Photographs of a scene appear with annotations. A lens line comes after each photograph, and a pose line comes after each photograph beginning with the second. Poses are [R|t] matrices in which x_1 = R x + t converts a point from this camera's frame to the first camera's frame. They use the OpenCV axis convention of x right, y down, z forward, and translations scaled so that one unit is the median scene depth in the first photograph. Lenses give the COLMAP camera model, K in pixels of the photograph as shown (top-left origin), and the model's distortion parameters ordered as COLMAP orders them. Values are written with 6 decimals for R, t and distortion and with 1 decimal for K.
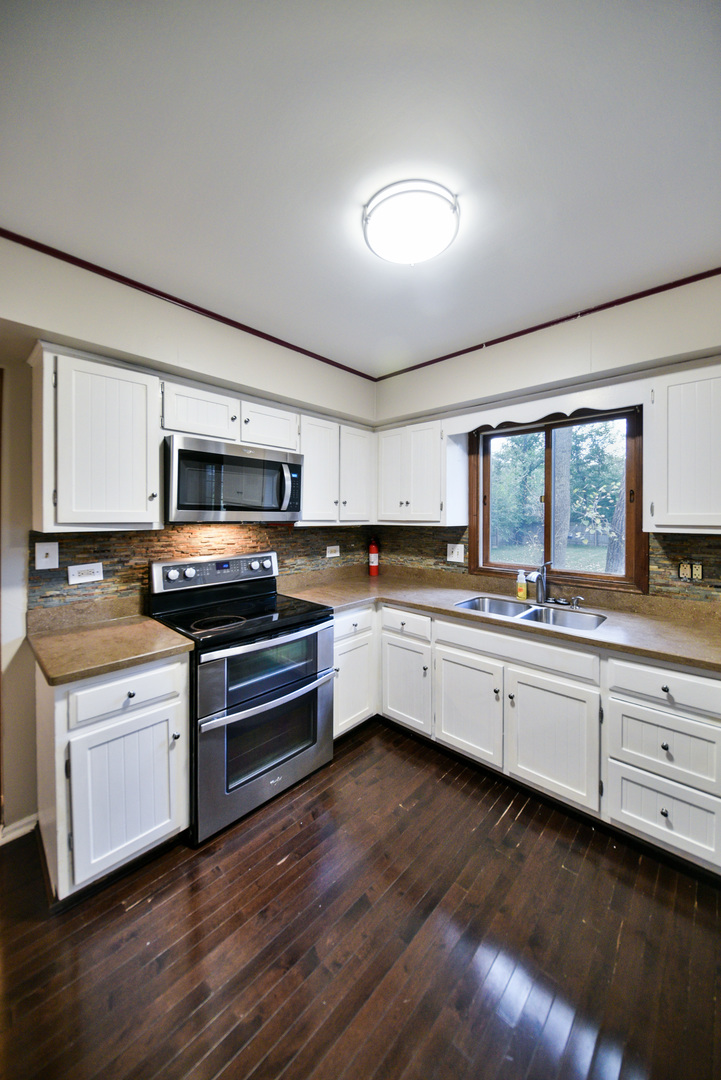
lens RADIAL K [[376.8, 0, 367.0], [0, 376.8, 519.9], [0, 0, 1]] dist [-0.001098, -0.000249]
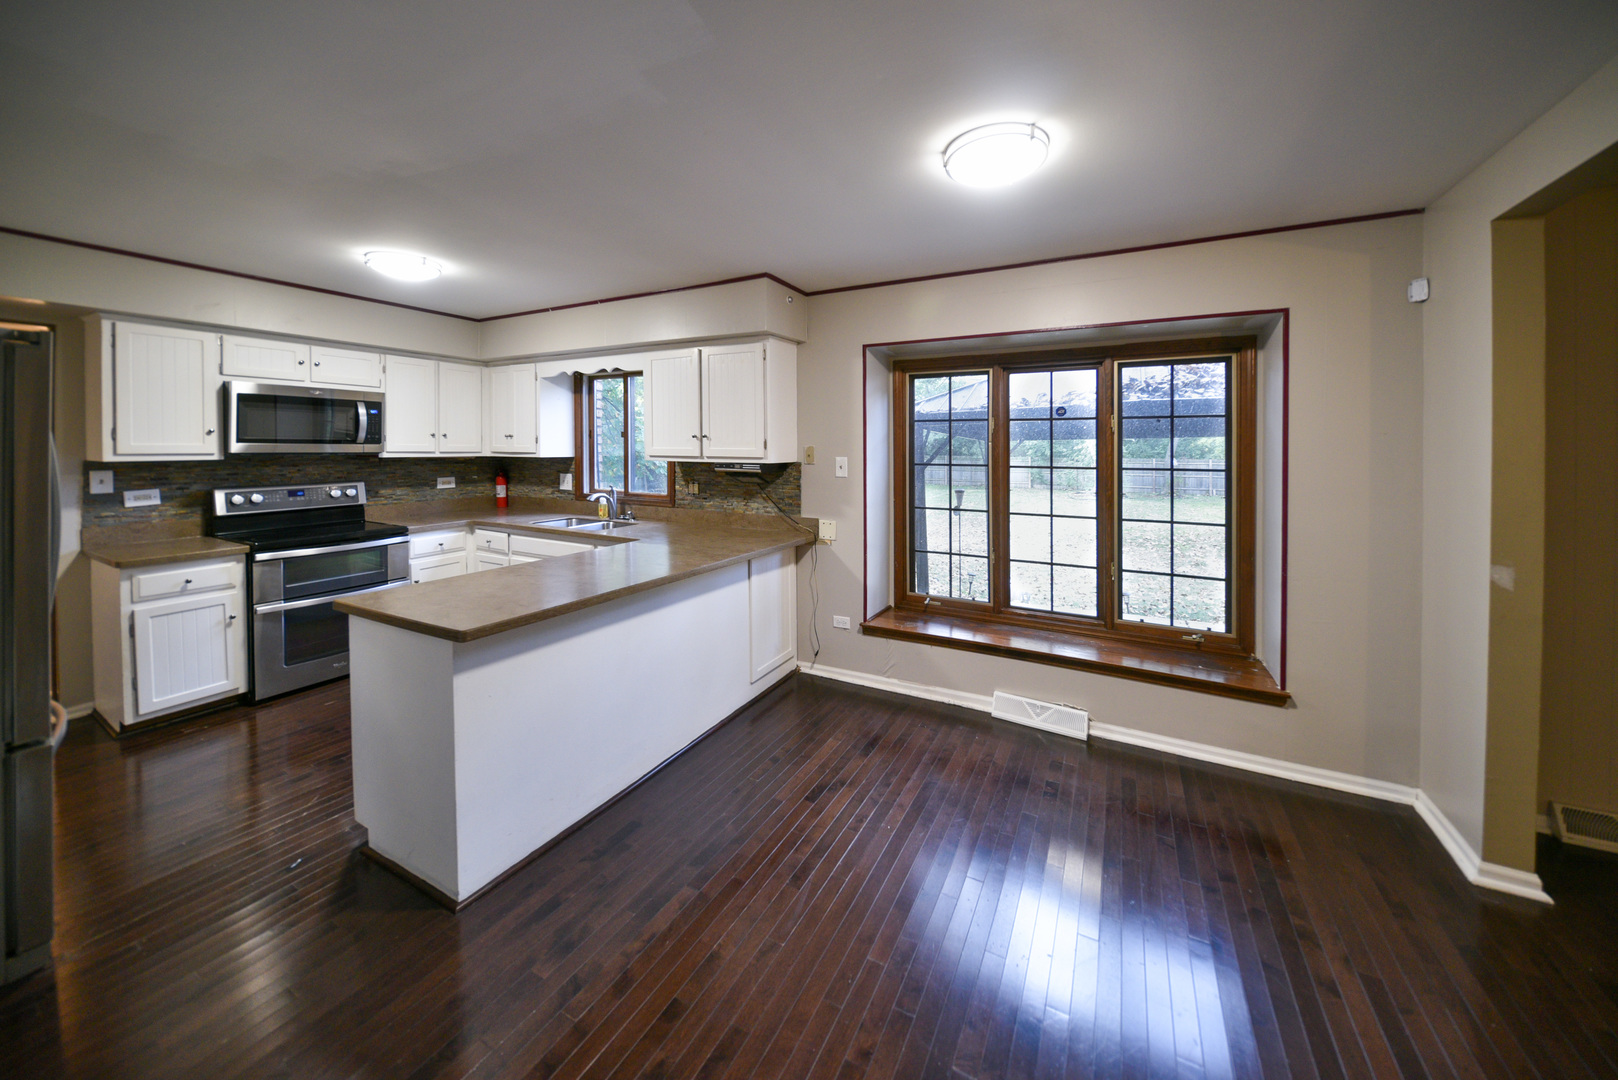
lens RADIAL K [[564.7, 0, 826.7], [0, 564.7, 457.3], [0, 0, 1]] dist [0.000174, -0.003619]
pose [[0.965142, -0.001819, 0.261720, 0.741457], [-0.000942, 0.999945, 0.010424, -0.001529], [-0.261724, -0.010308, 0.965088, -1.077304]]
